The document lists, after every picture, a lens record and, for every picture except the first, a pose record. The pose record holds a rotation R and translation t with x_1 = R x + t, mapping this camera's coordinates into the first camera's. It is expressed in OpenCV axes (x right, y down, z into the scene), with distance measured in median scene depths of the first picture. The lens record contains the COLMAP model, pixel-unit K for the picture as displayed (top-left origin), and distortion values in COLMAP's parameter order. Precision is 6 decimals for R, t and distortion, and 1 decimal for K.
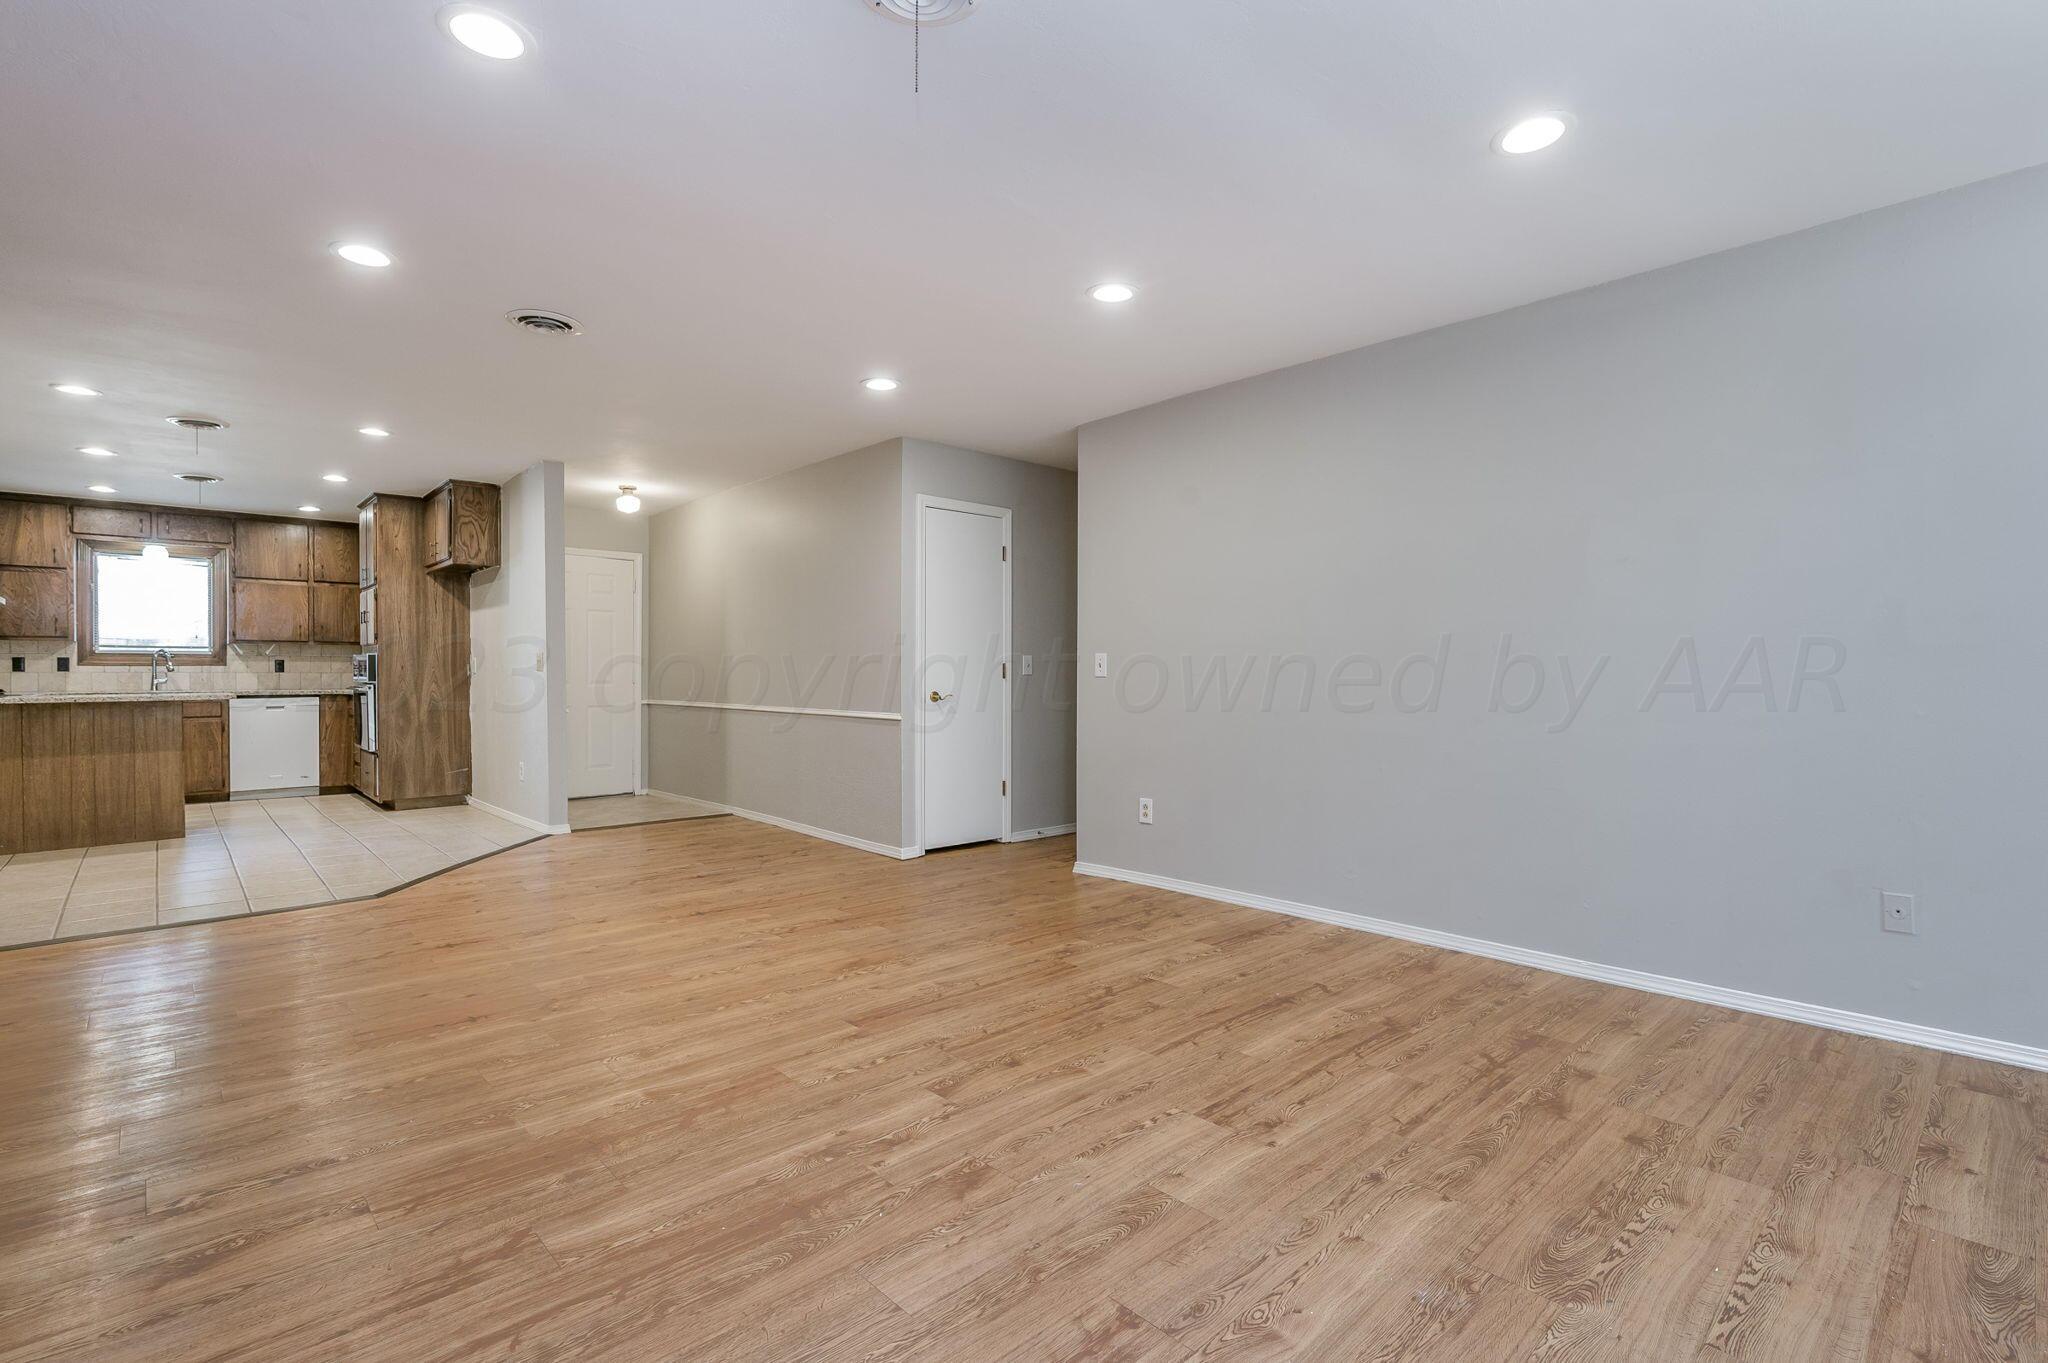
lens RADIAL K [[952.0, 0, 1024.0], [0, 952.0, 681.5], [0, 0, 1]] dist [-0.003753, -0.000476]
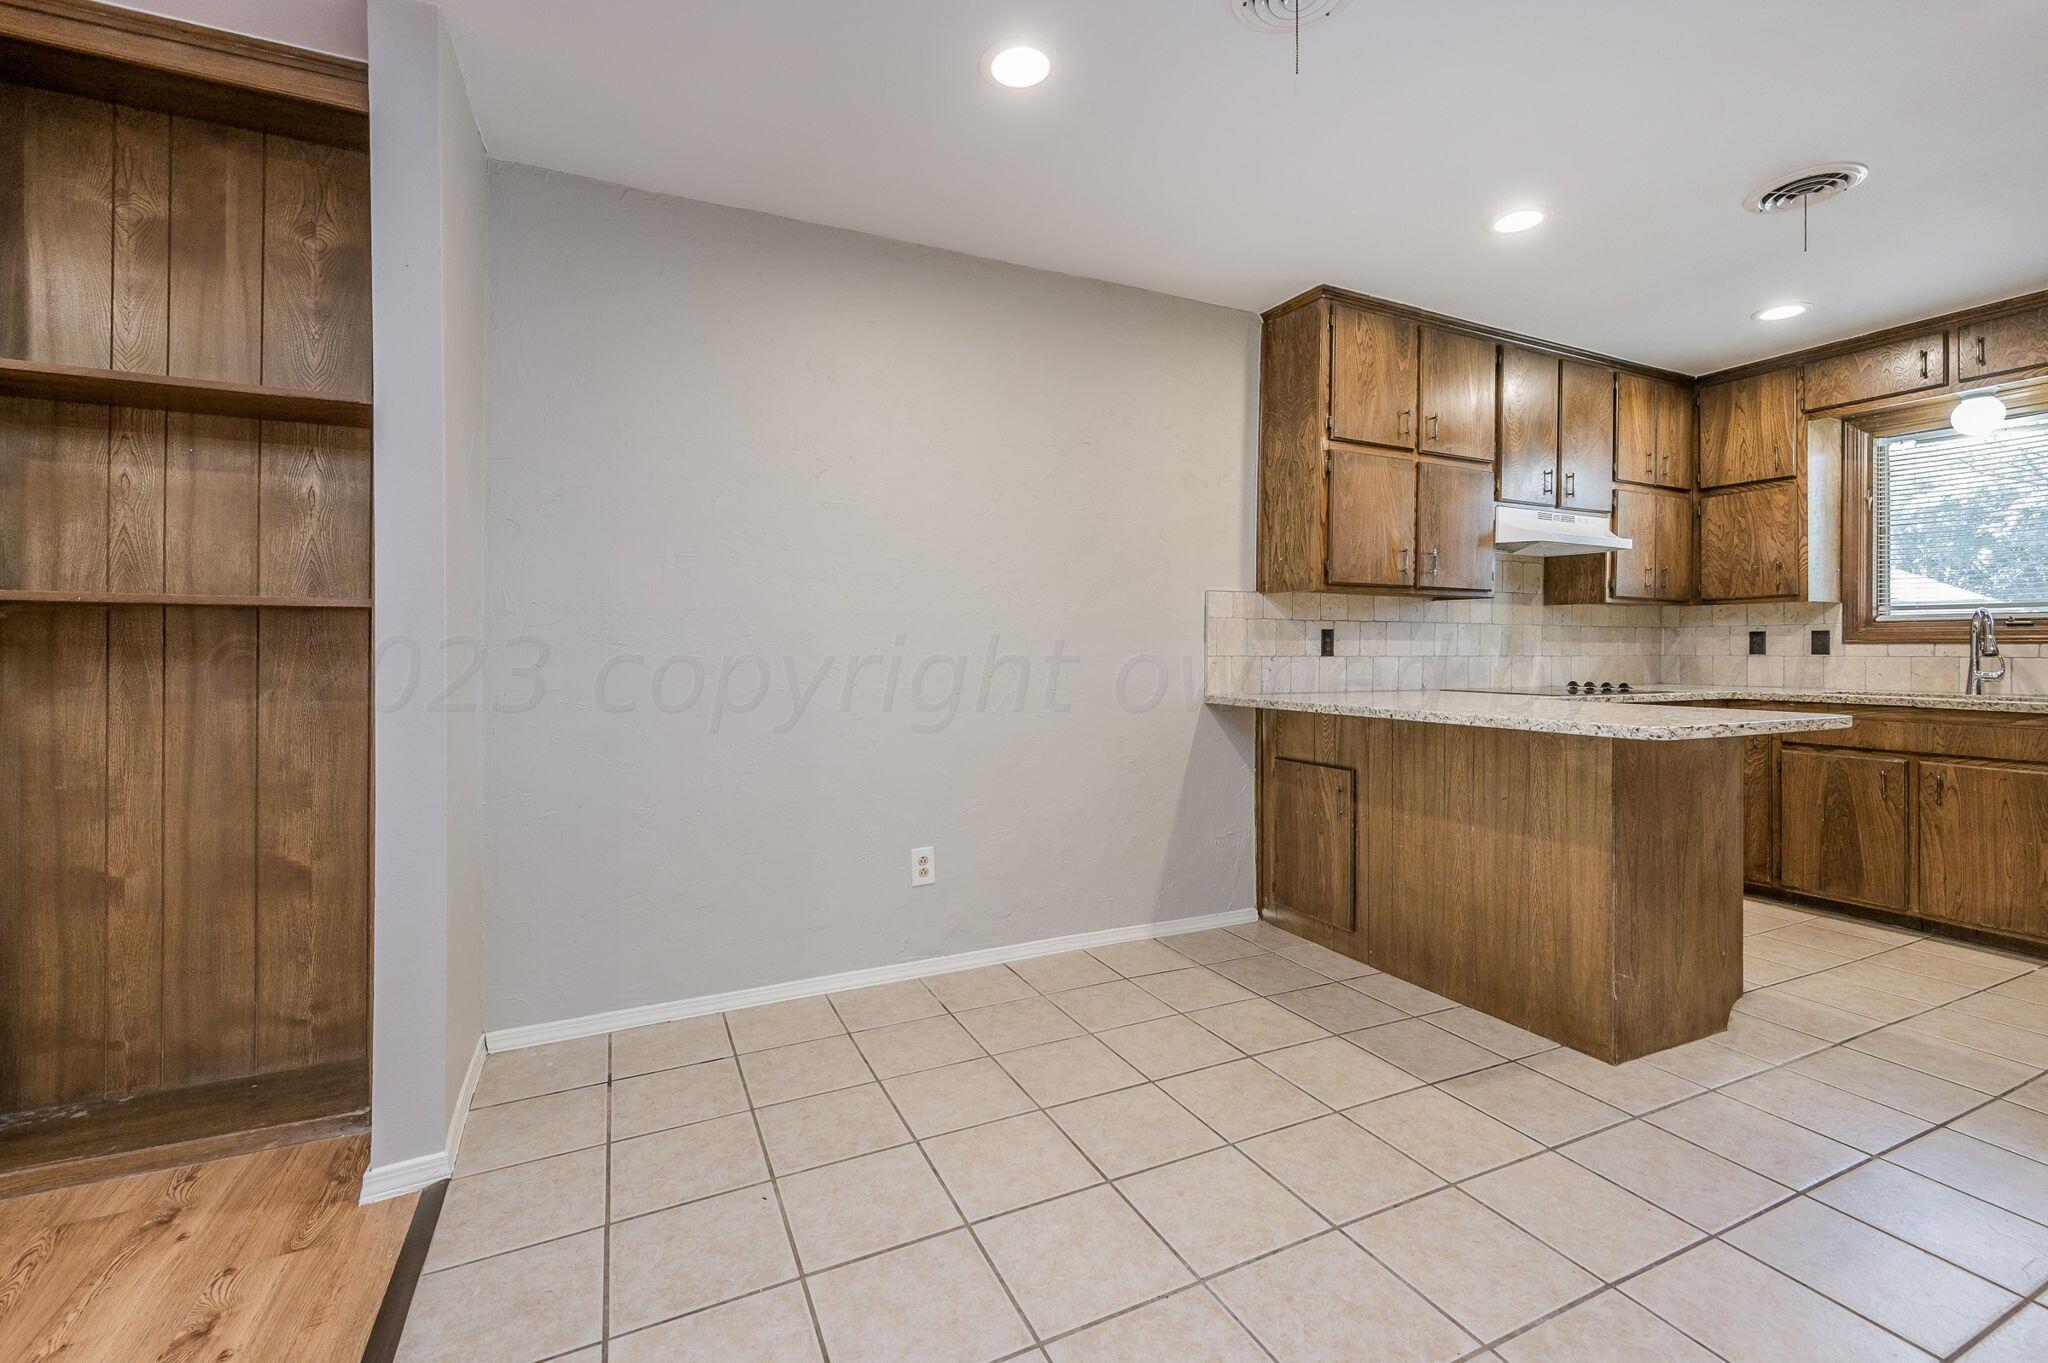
lens RADIAL K [[865.9, 0, 1020.9], [0, 865.9, 645.8], [0, 0, 1]] dist [-0.004908, -0.000167]
pose [[-0.296102, -0.002515, -0.955153, -0.353914], [-0.010616, 0.999943, 0.000658, -0.011018], [0.955097, 0.010334, -0.296112, 0.676436]]
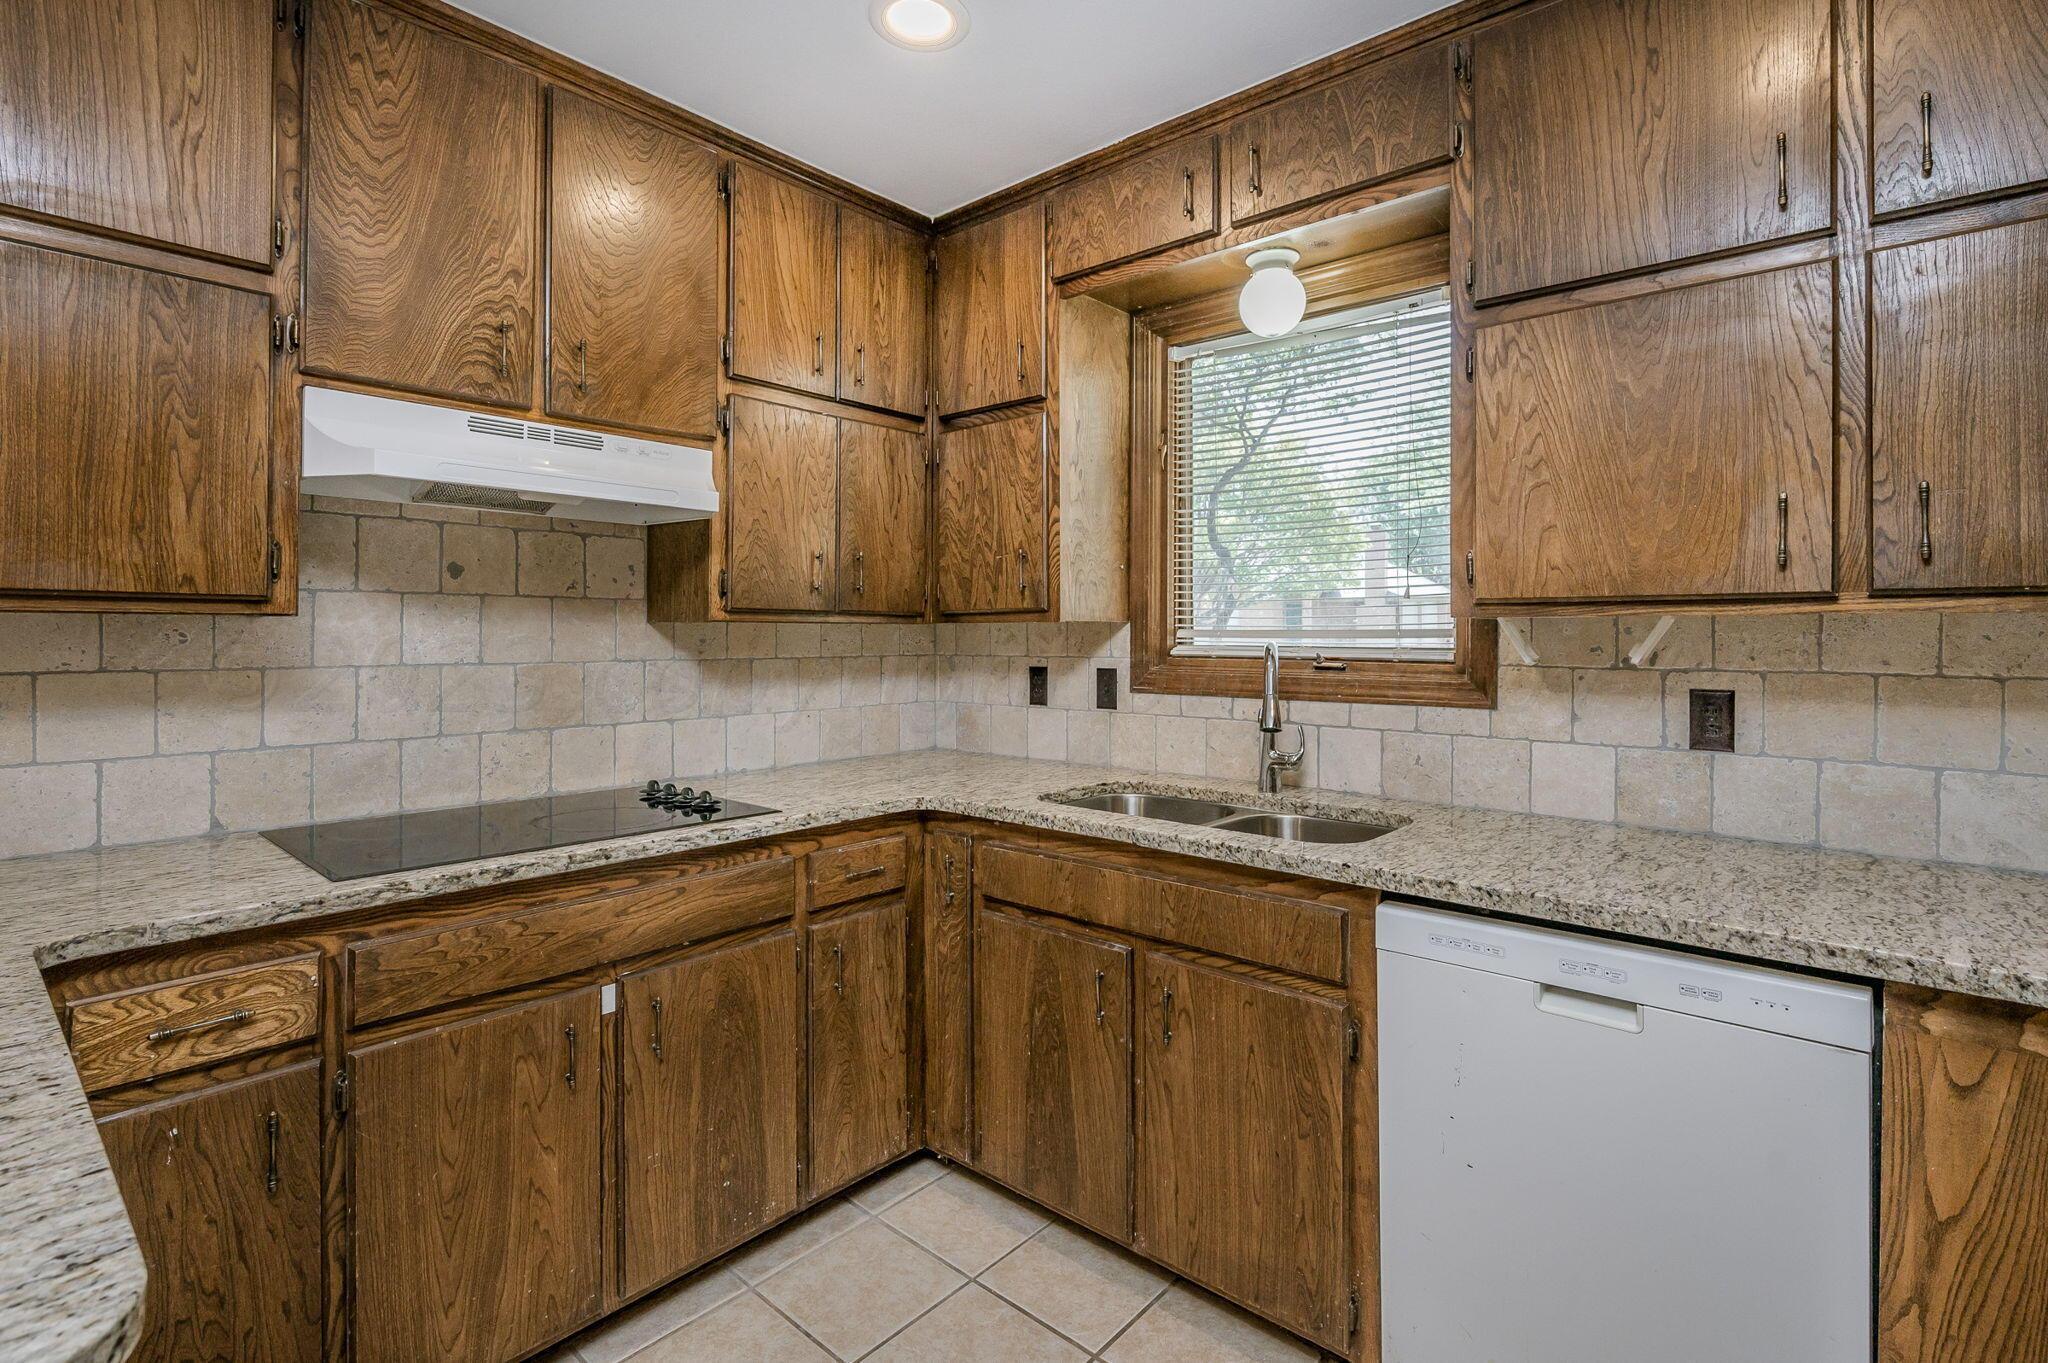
lens RADIAL K [[961.8, 0, 1026.1], [0, 961.8, 634.1], [0, 0, 1]] dist [-0.003721, -0.000037]
pose [[0.111318, 0.000072, -0.993785, -0.657517], [-0.008457, 0.999964, -0.000875, -0.036907], [0.993749, 0.008502, 0.111315, 0.918145]]
